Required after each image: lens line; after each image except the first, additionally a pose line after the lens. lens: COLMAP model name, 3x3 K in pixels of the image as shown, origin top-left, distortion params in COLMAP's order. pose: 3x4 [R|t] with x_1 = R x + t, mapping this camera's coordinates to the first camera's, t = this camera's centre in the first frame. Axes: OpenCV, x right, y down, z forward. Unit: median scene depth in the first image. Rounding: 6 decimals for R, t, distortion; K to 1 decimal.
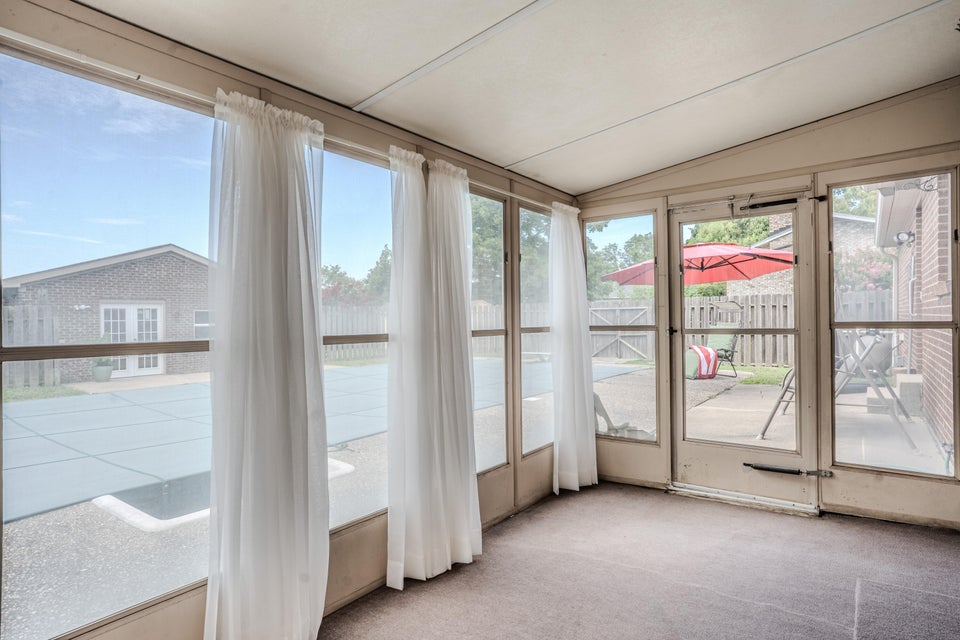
lens RADIAL K [[526.9, 0, 478.4], [0, 526.9, 323.0], [0, 0, 1]] dist [0.015001, 0.002588]
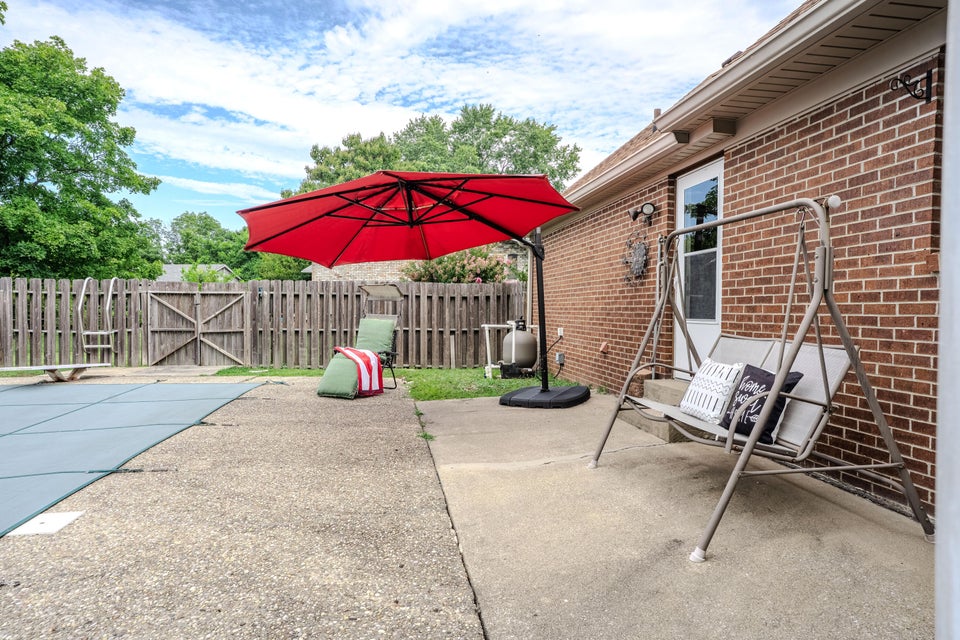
lens RADIAL K [[526.9, 0, 479.0], [0, 526.9, 325.4], [0, 0, 1]] dist [0.015001, 0.002588]
pose [[0.693271, -0.004434, 0.720664, 0.024738], [-0.010044, 0.999825, 0.015813, 0.000857], [-0.720607, -0.018201, 0.693104, 0.291996]]
